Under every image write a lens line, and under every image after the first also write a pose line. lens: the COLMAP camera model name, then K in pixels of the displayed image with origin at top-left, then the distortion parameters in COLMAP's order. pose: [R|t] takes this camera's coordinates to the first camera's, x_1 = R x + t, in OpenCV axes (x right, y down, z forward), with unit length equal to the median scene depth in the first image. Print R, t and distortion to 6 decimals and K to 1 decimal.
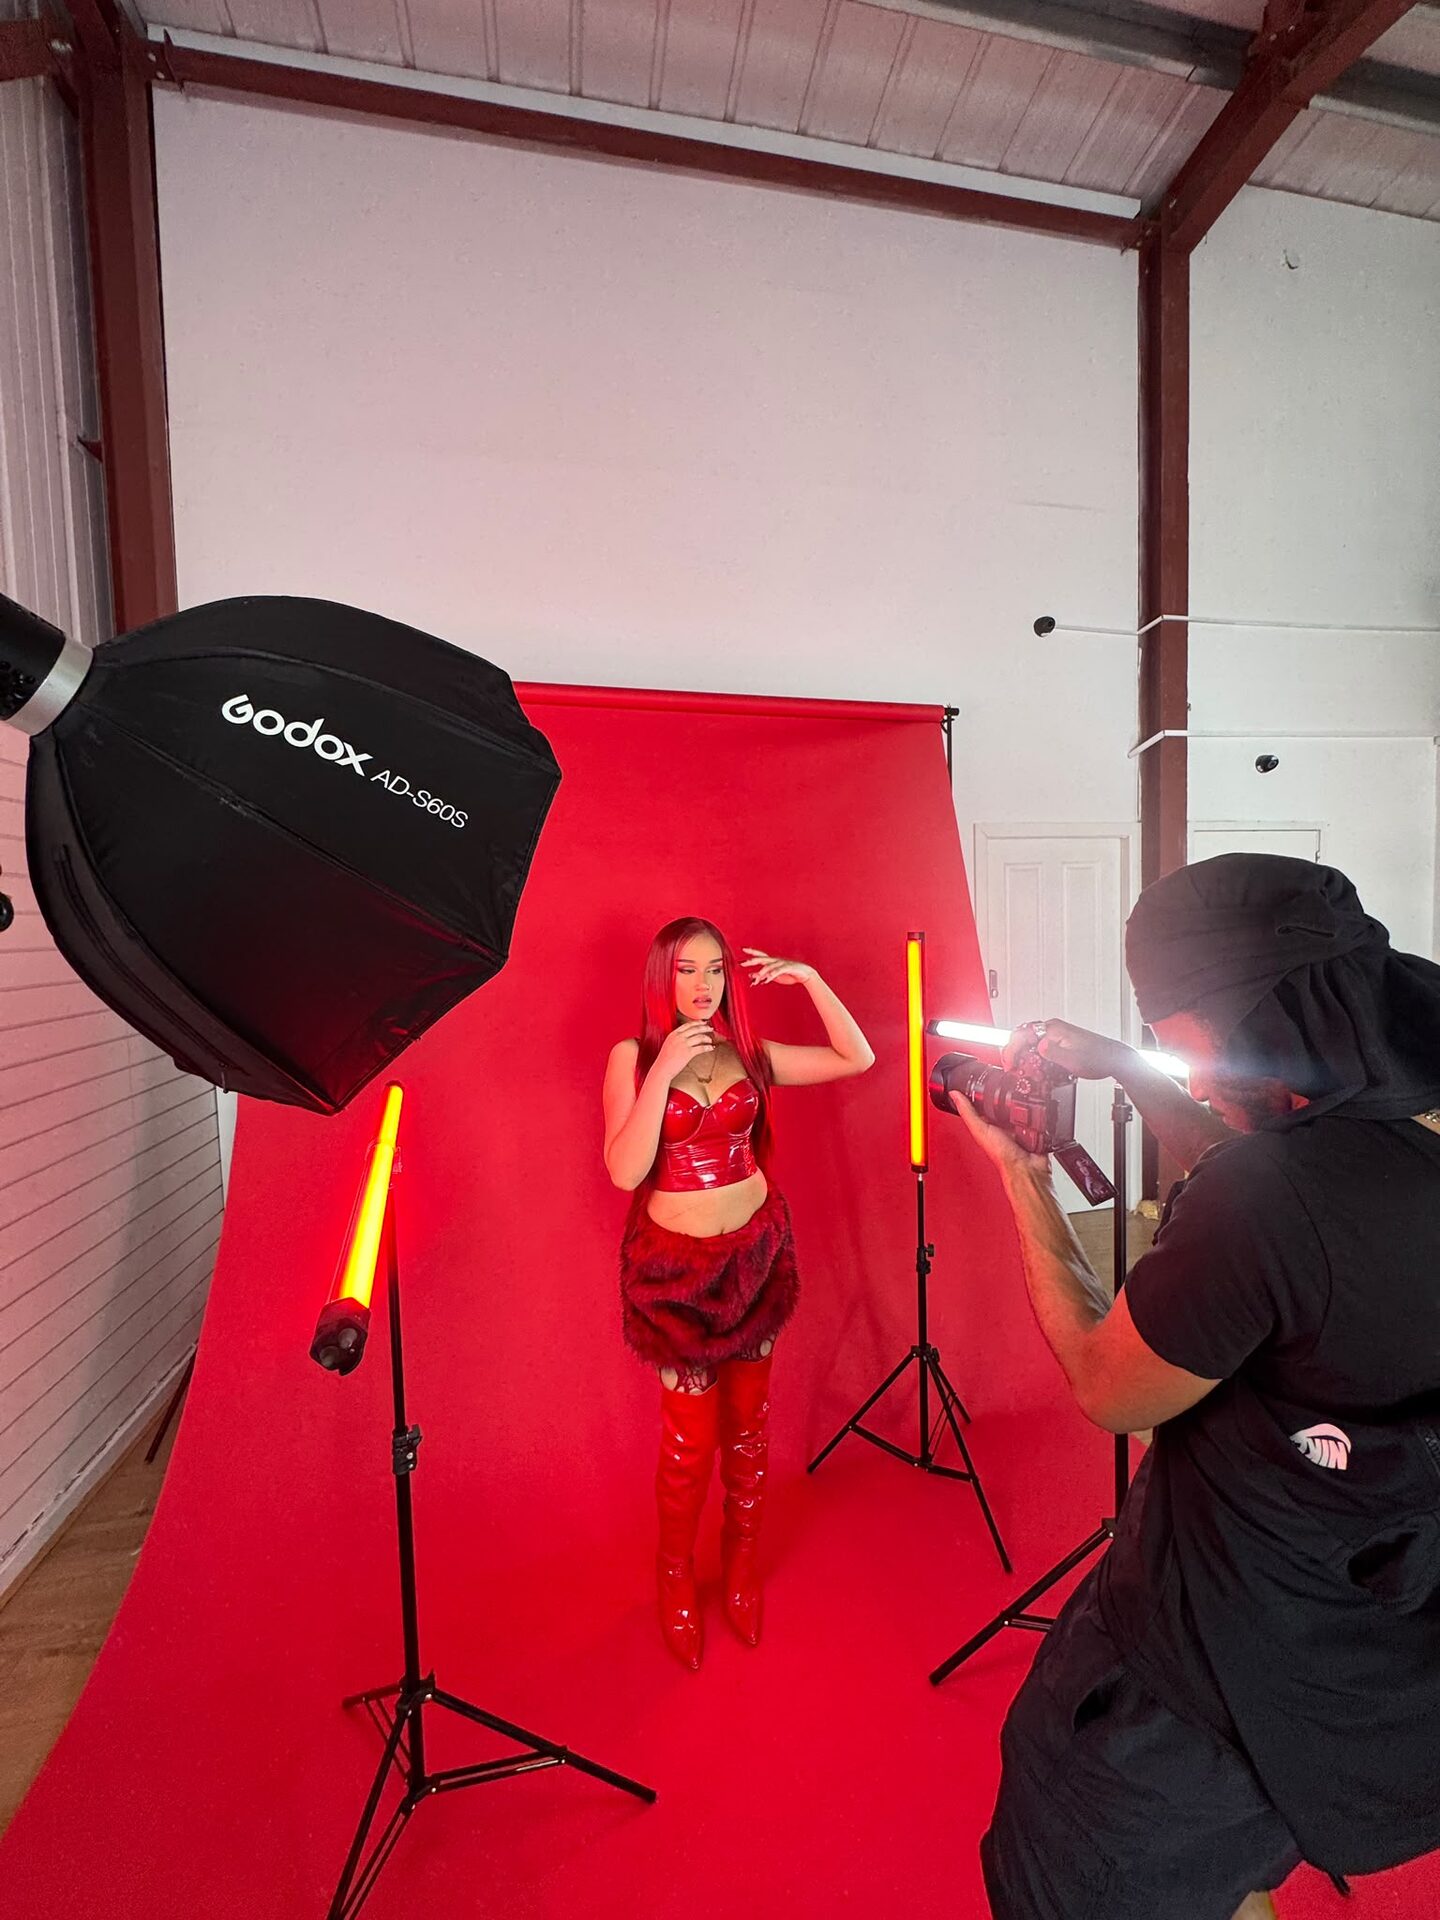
lens RADIAL K [[775.0, 0, 732.3], [0, 775.0, 957.5], [0, 0, 1]] dist [-0.001576, -0.000196]
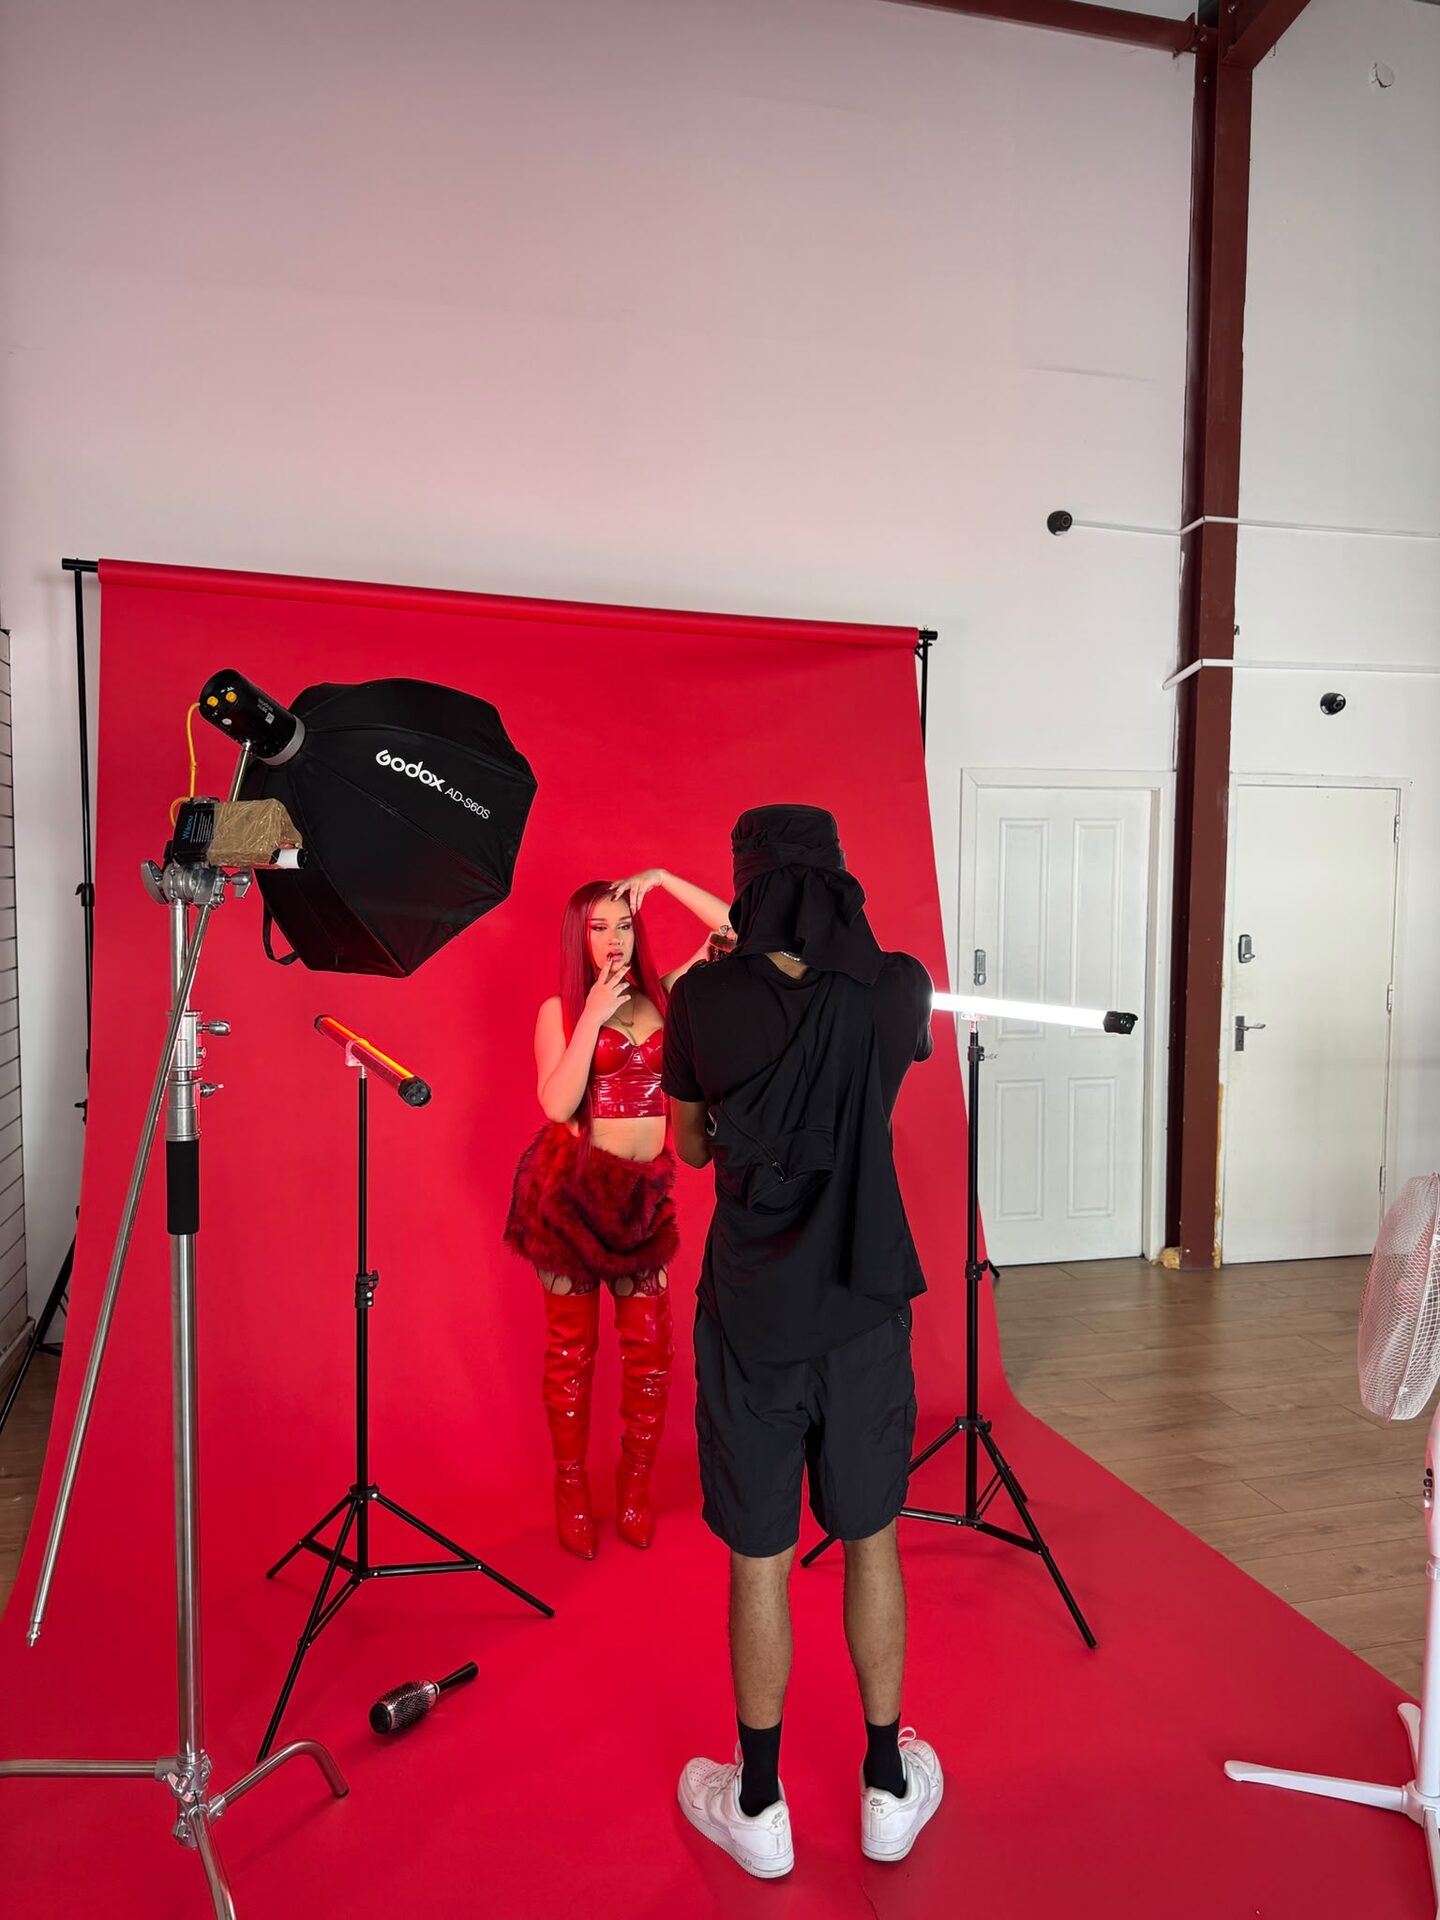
lens RADIAL K [[1329.4, 0, 732.4], [0, 1329.4, 954.7], [0, 0, 1]] dist [0.002428, 0.000071]
pose [[0.998292, 0.033626, 0.047778, 0.025856], [-0.034098, 0.999377, 0.009085, 0.030723], [-0.047443, -0.010699, 0.998817, -0.634059]]
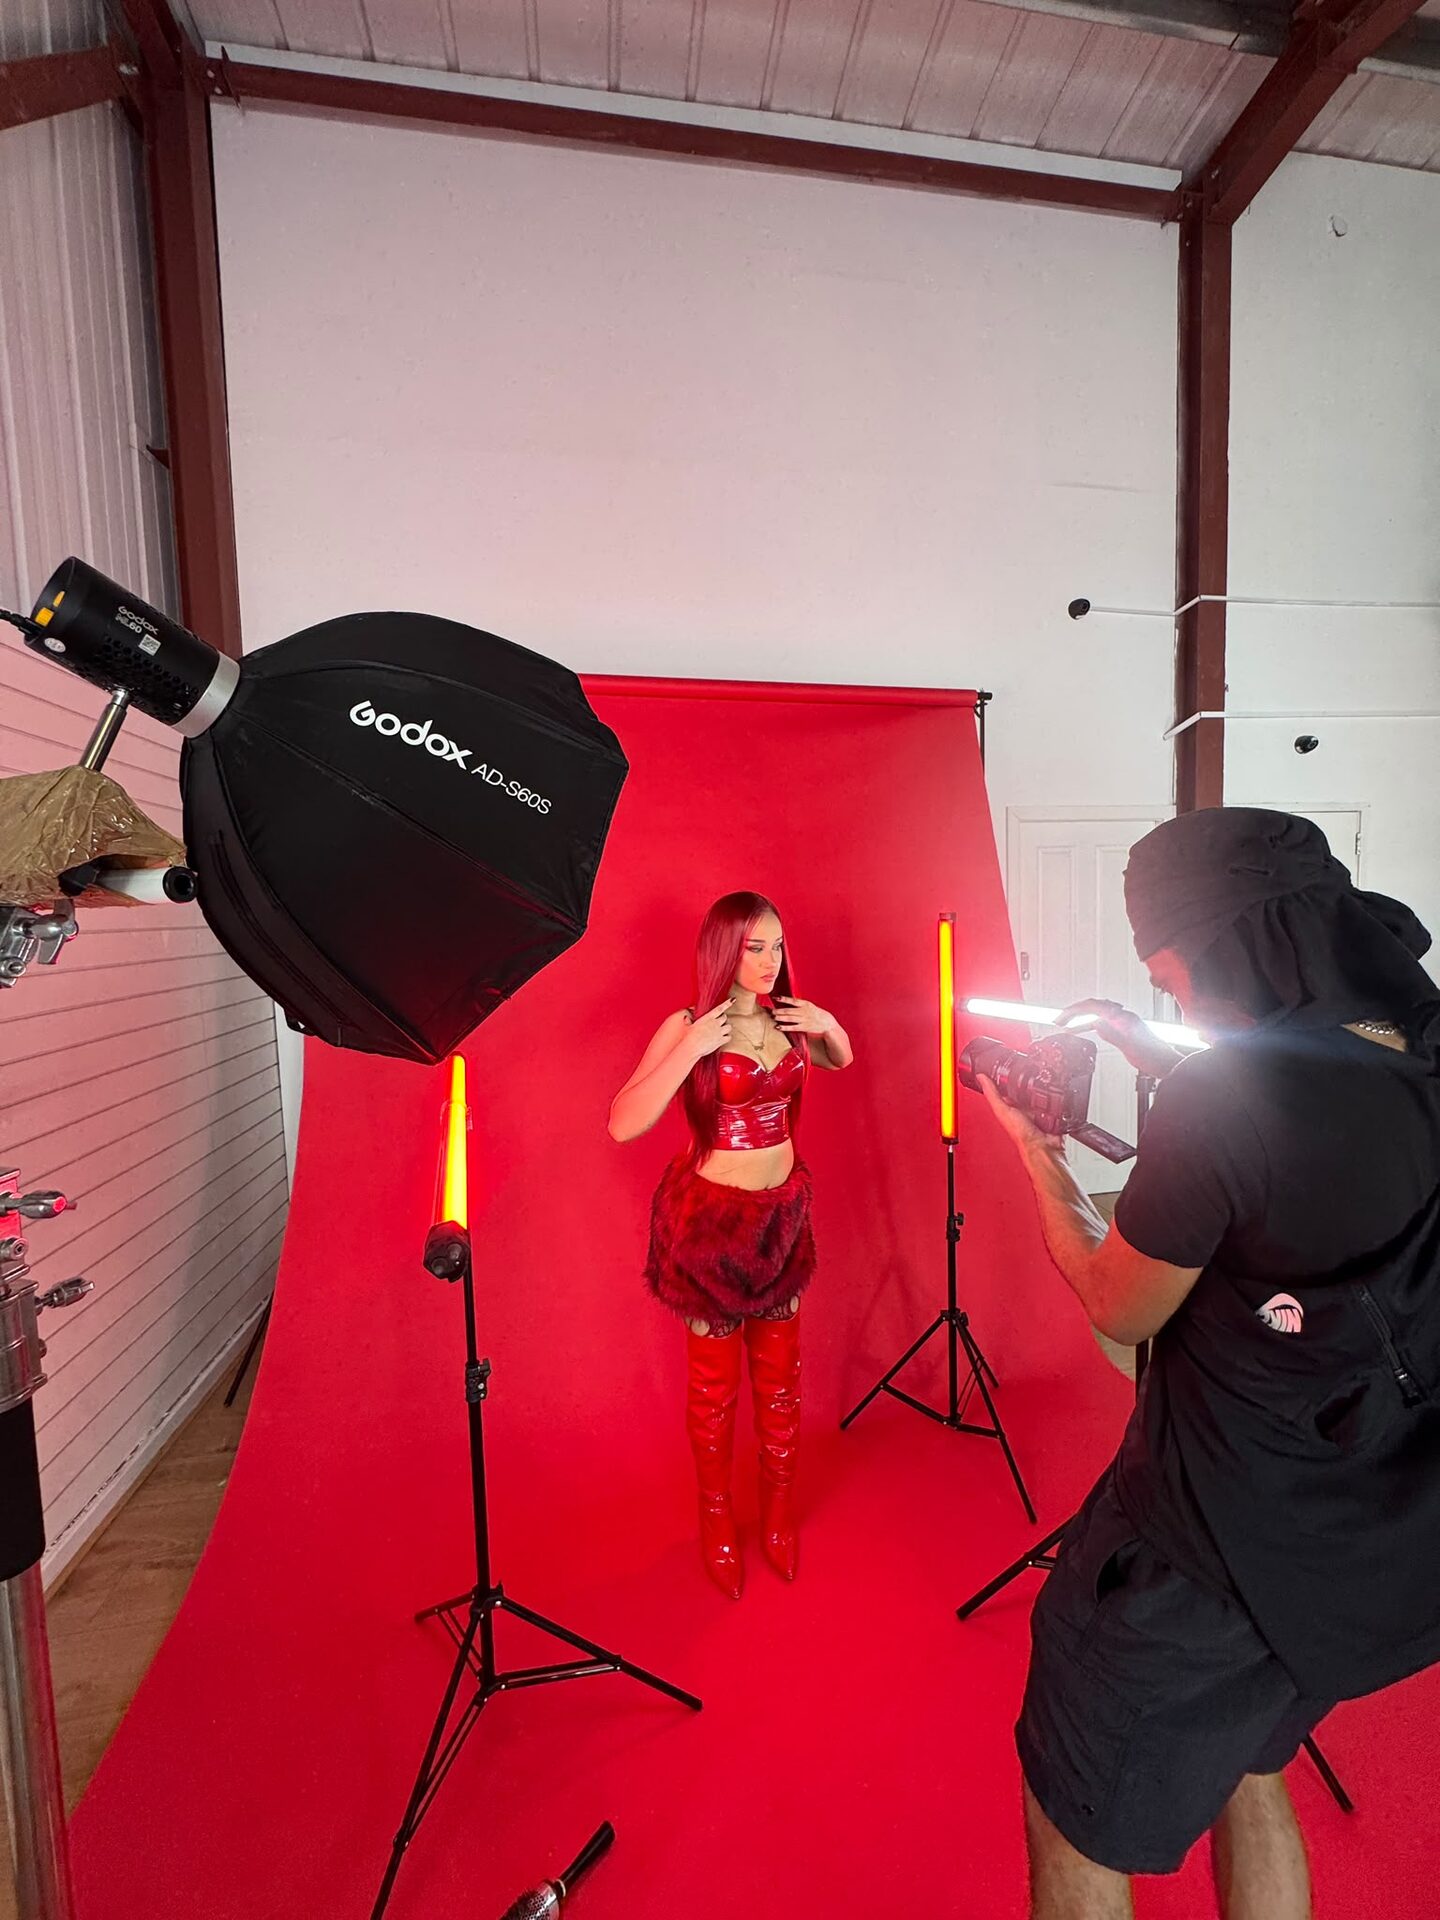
lens RADIAL K [[772.0, 0, 730.8], [0, 772.0, 957.2], [0, 0, 1]] dist [-0.002093, 0.000156]
pose [[0.999162, 0.000831, -0.040927, -0.009143], [-0.000075, 0.999830, 0.018463, 0.006846], [0.040936, -0.018444, 0.998992, -0.038731]]
